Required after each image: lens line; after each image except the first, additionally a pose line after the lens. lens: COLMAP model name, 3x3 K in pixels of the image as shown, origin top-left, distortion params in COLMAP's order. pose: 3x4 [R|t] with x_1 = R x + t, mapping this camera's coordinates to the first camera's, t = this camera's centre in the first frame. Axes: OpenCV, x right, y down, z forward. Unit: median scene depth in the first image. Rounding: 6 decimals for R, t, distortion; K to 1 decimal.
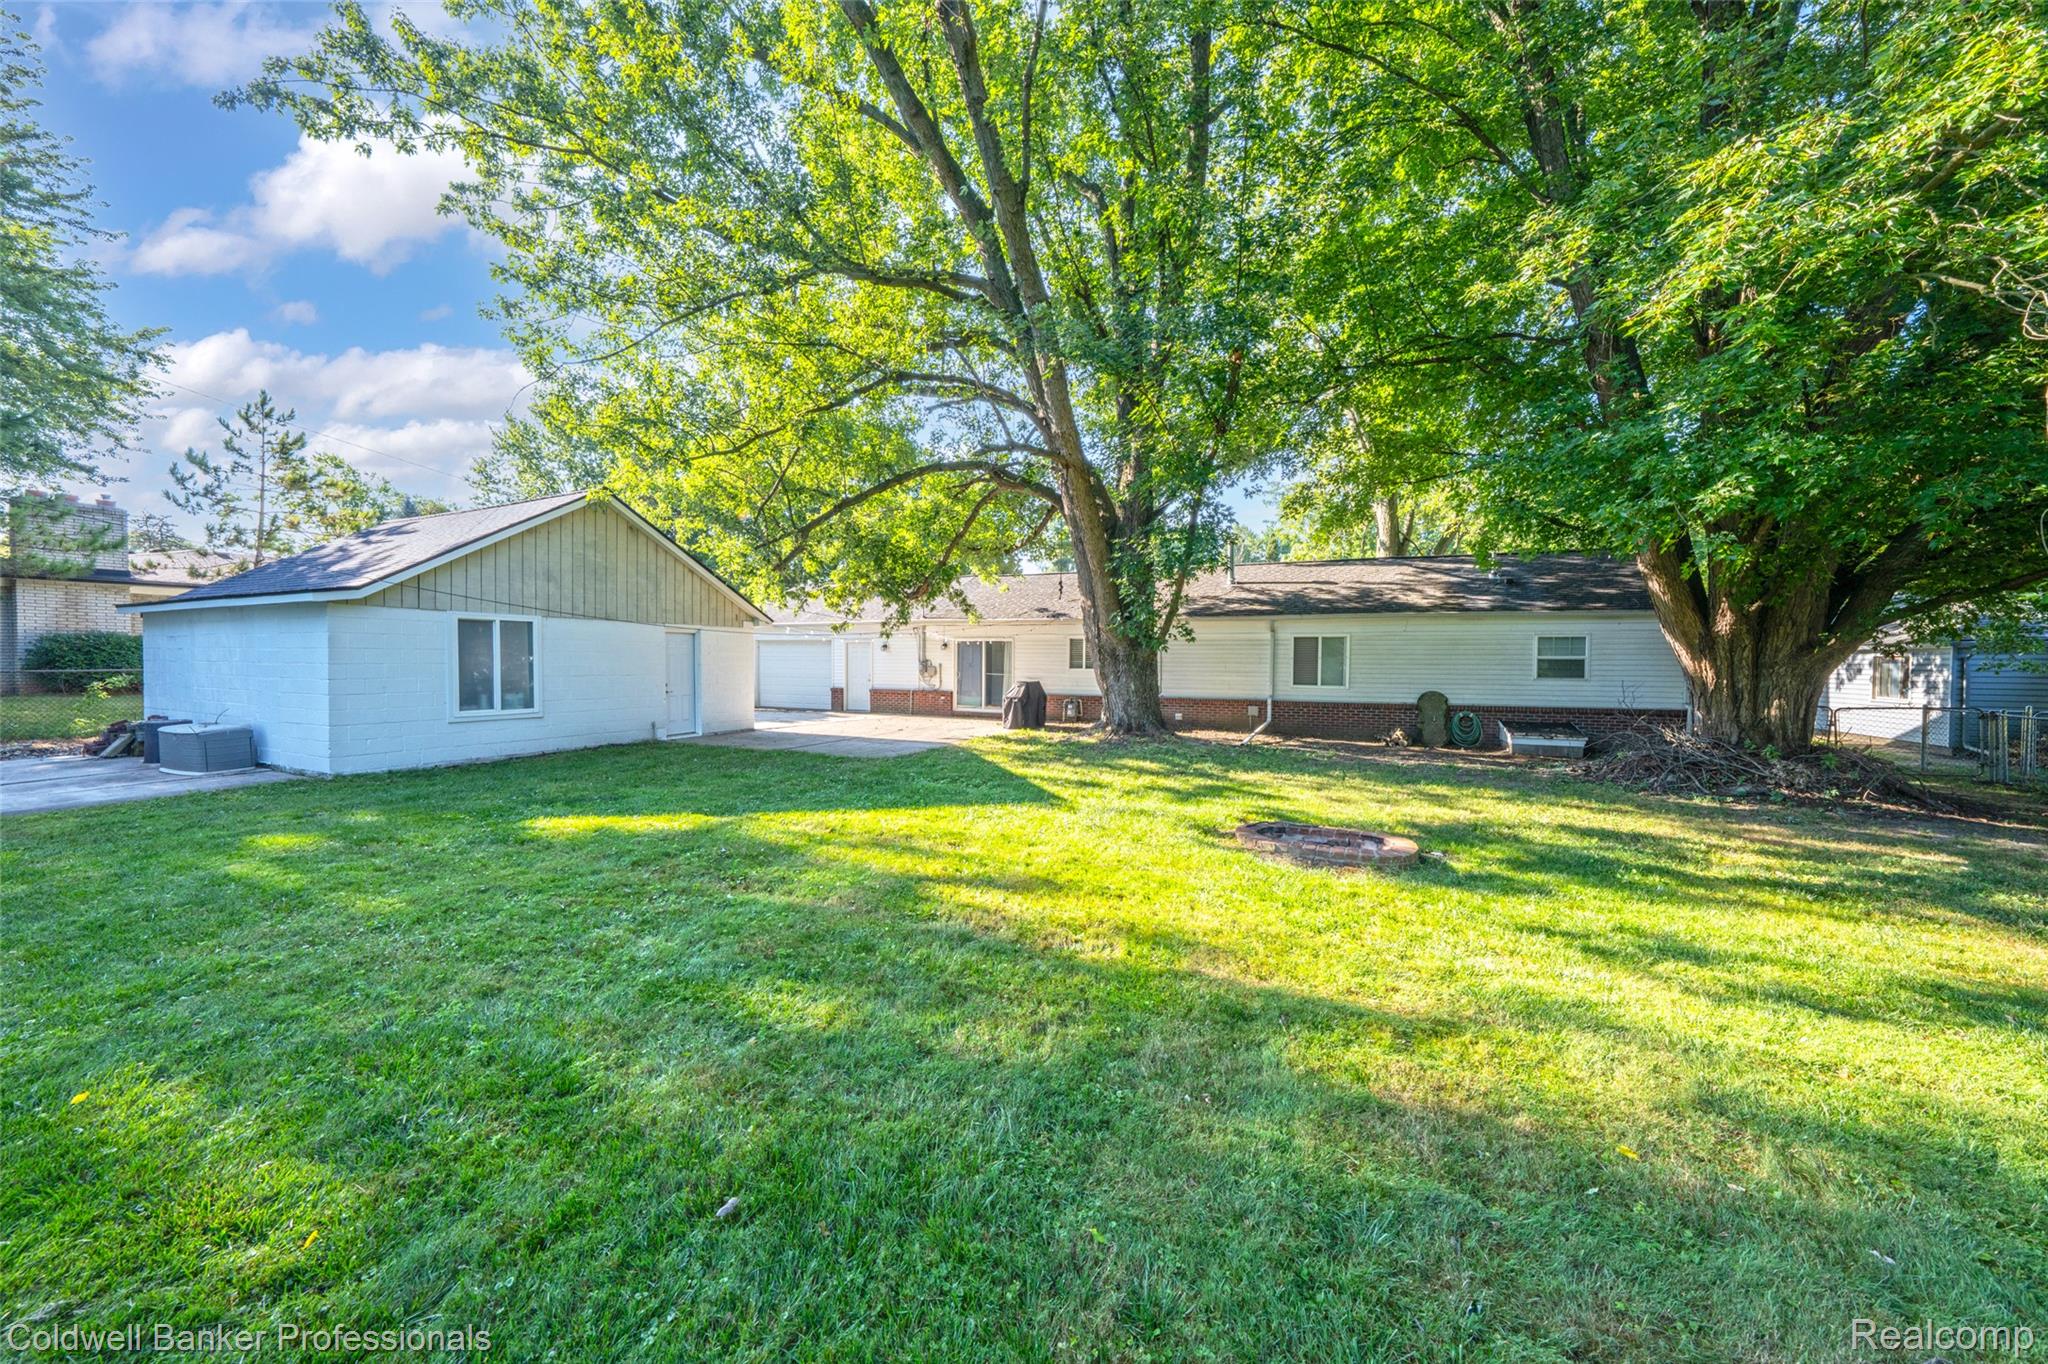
lens RADIAL K [[734.9, 0, 1008.6], [0, 734.9, 685.4], [0, 0, 1]] dist [-0.009821, 0.000234]
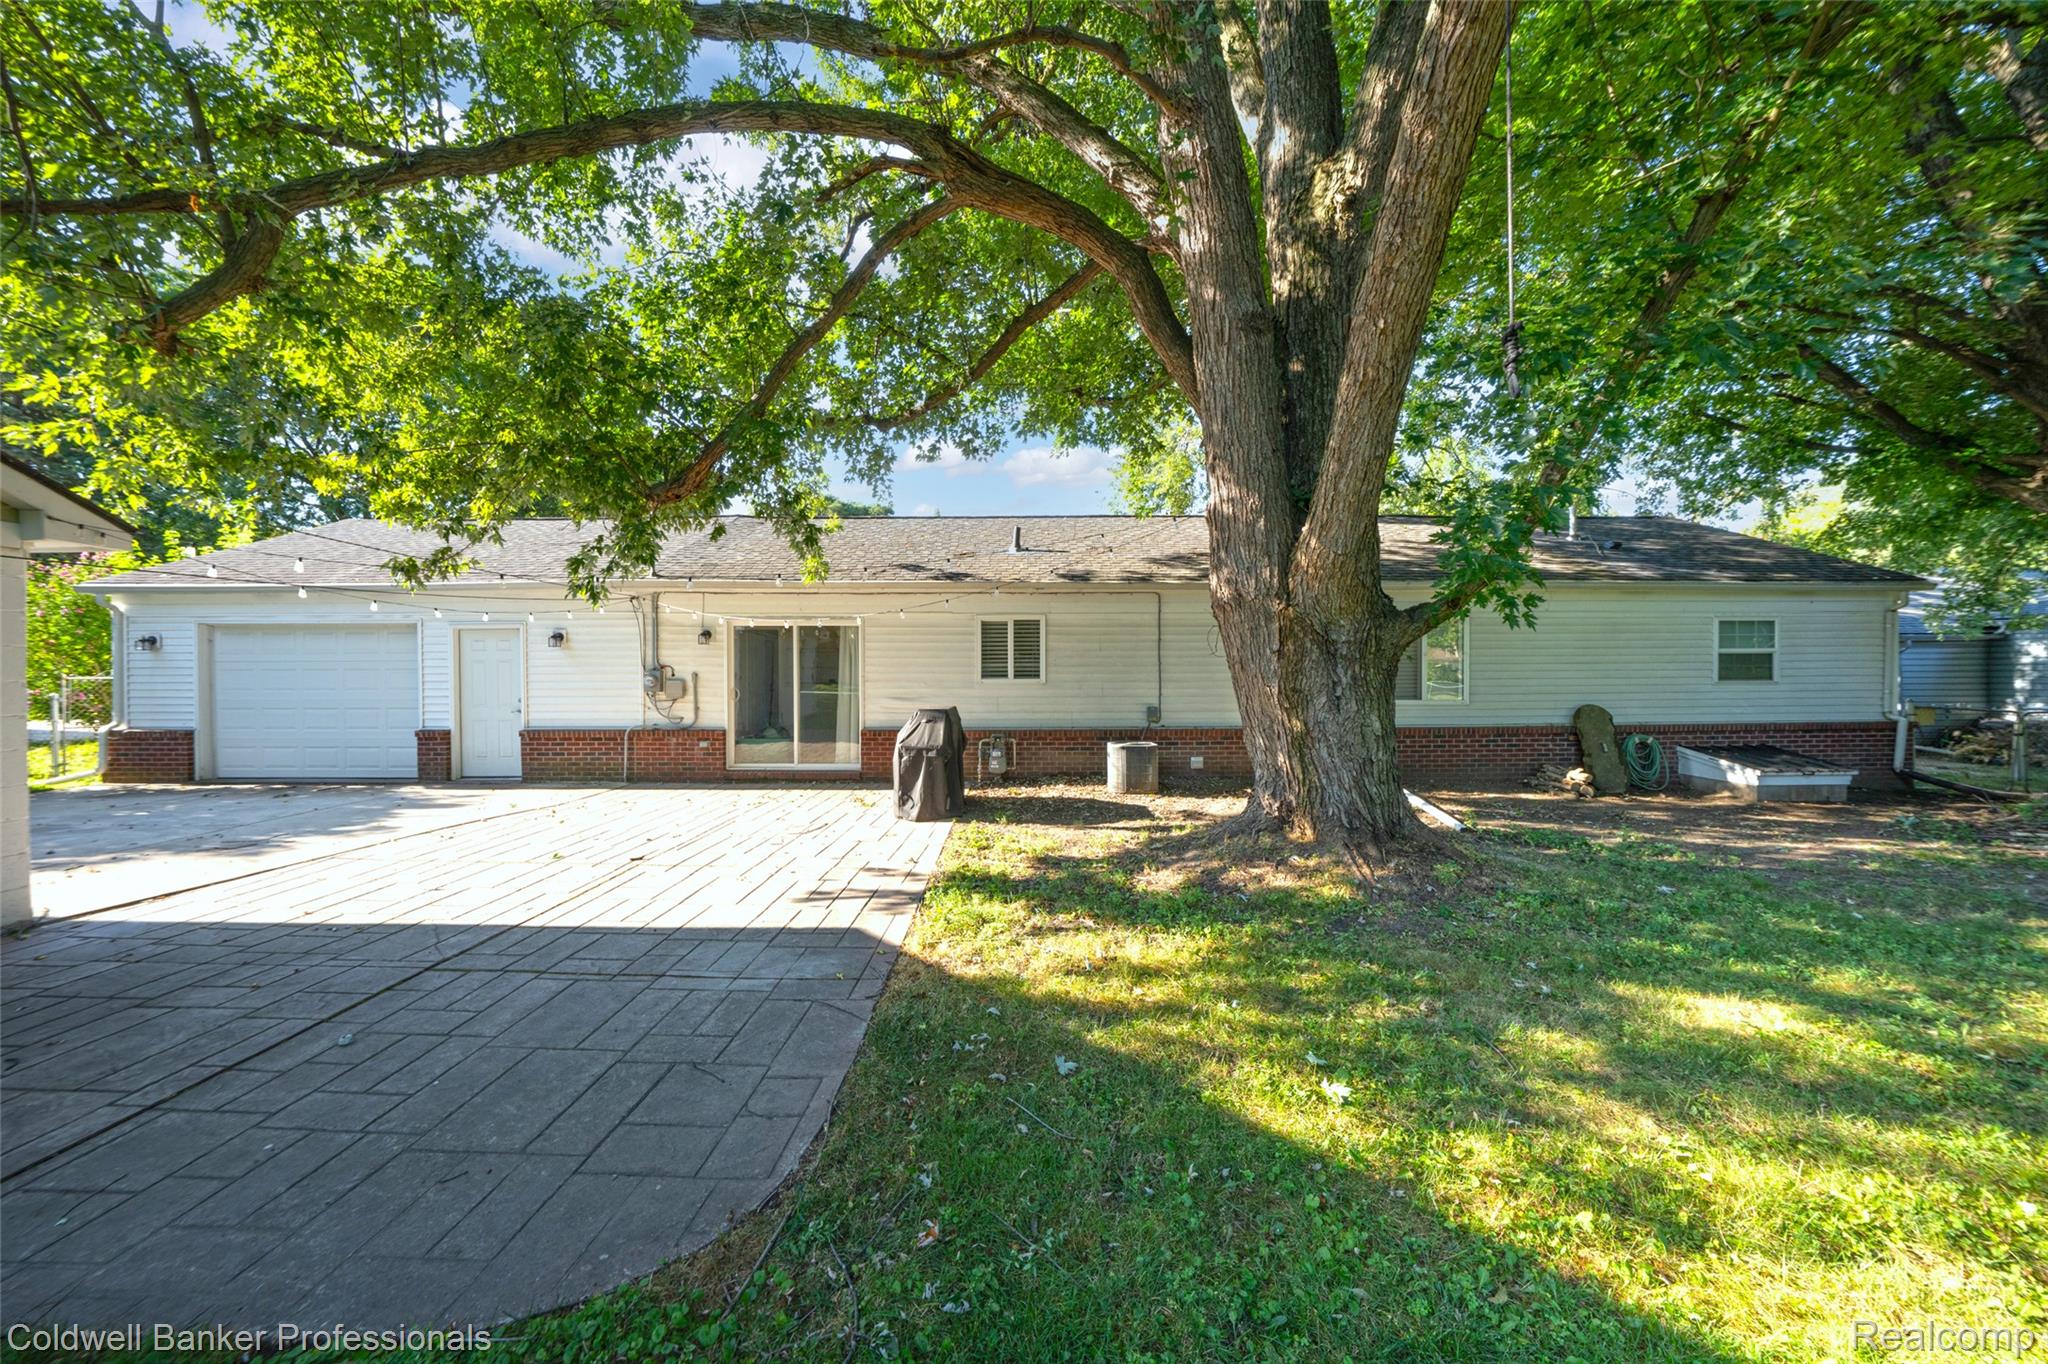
lens RADIAL K [[734.9, 0, 1016.4], [0, 734.9, 676.8], [0, 0, 1]] dist [-0.009821, 0.000234]
pose [[0.910190, -0.016062, 0.413880, -0.123142], [0.025483, 0.999526, -0.017251, -0.016471], [-0.413407, 0.026249, 0.910168, 0.586931]]
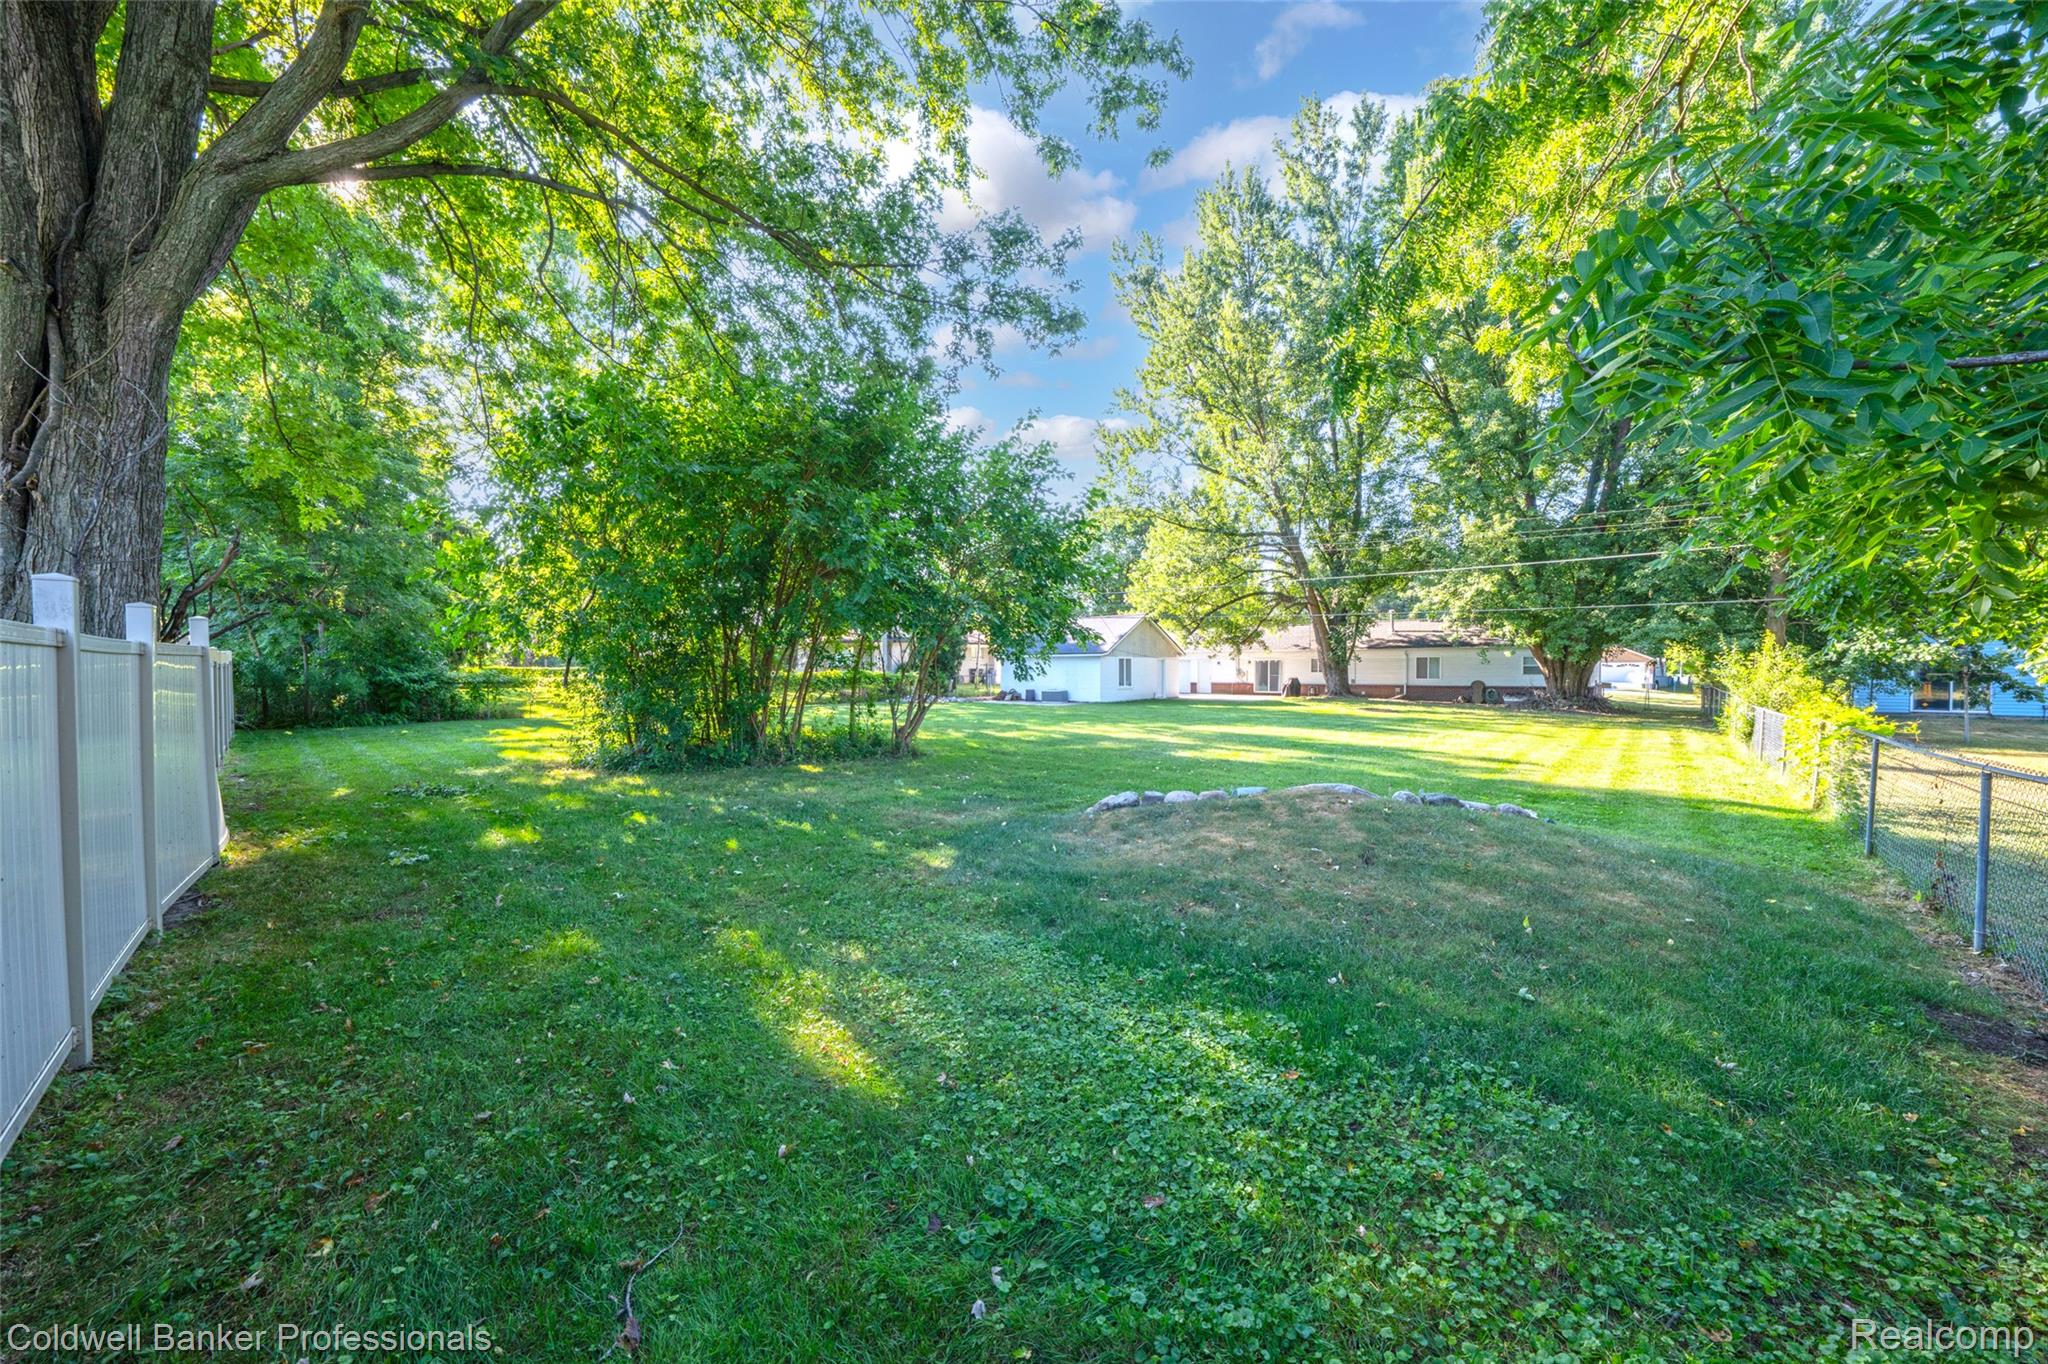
lens RADIAL K [[734.9, 0, 1015.2], [0, 734.9, 681.5], [0, 0, 1]] dist [-0.009821, 0.000234]
pose [[0.956516, -0.006757, -0.291600, -0.141261], [0.001456, 0.999830, -0.018394, 0.049323], [0.291675, 0.017169, 0.956363, -1.549126]]
